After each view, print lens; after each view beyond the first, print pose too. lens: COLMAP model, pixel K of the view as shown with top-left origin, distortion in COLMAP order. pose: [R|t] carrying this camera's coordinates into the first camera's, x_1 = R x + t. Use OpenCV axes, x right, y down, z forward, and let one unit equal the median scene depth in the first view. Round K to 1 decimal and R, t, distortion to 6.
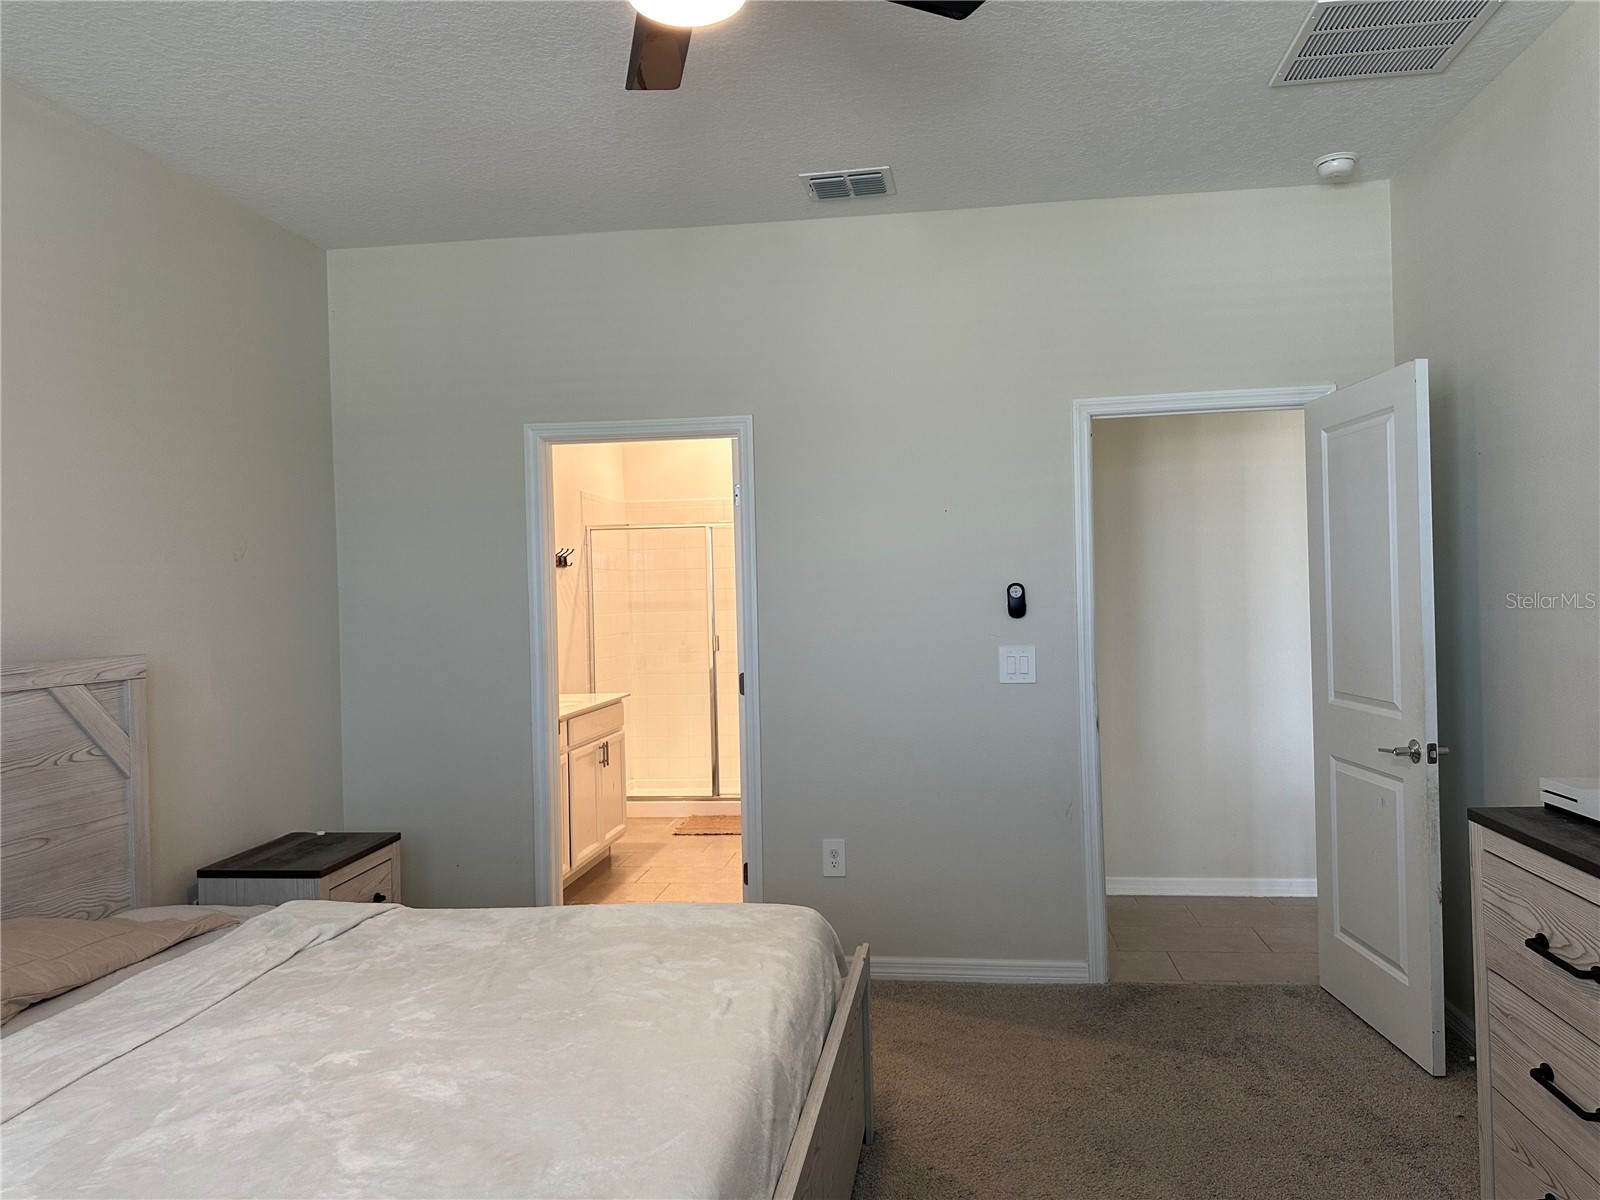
lens RADIAL K [[1116.2, 0, 801.1], [0, 1116.2, 599.3], [0, 0, 1]] dist [0.097272, -0.123348]
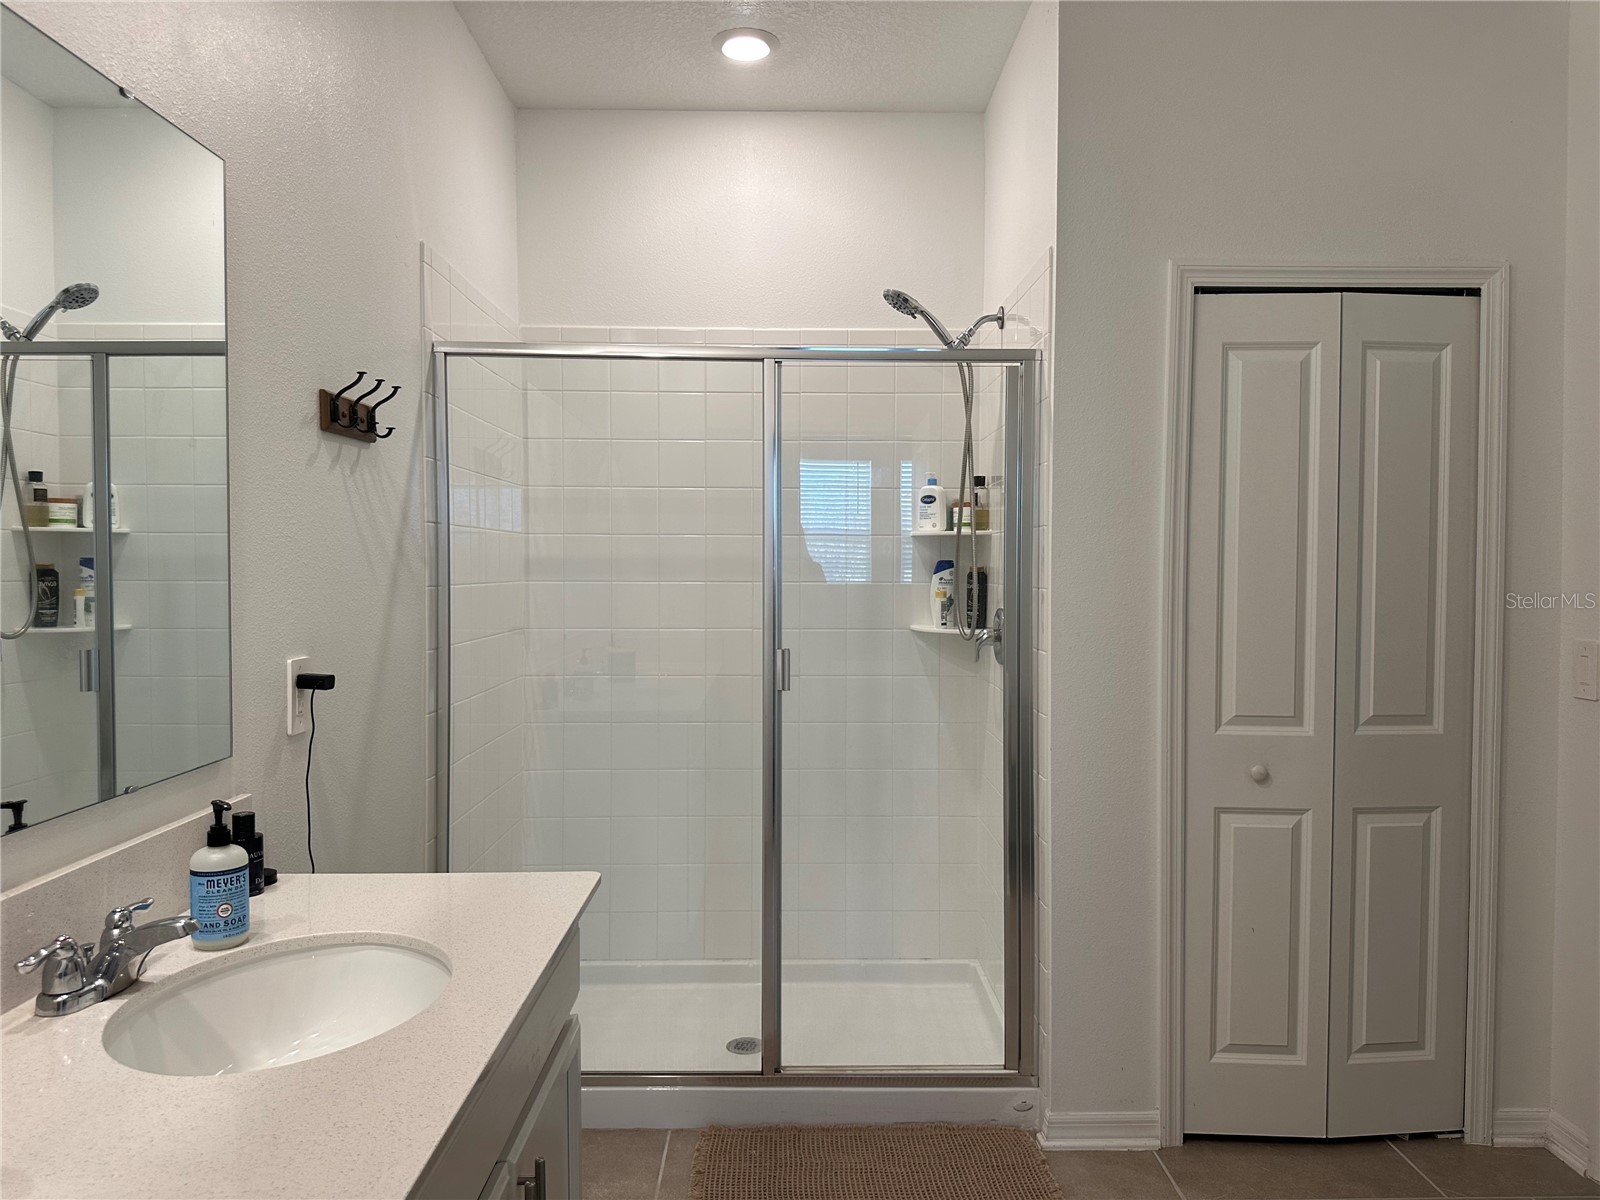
lens RADIAL K [[1116.2, 0, 801.0], [0, 1116.2, 603.6], [0, 0, 1]] dist [0.097272, -0.123348]
pose [[0.987546, 0.026370, 0.155105, -0.218628], [-0.030894, 0.999163, 0.026829, 0.009863], [-0.154268, -0.031287, 0.987534, 1.048546]]
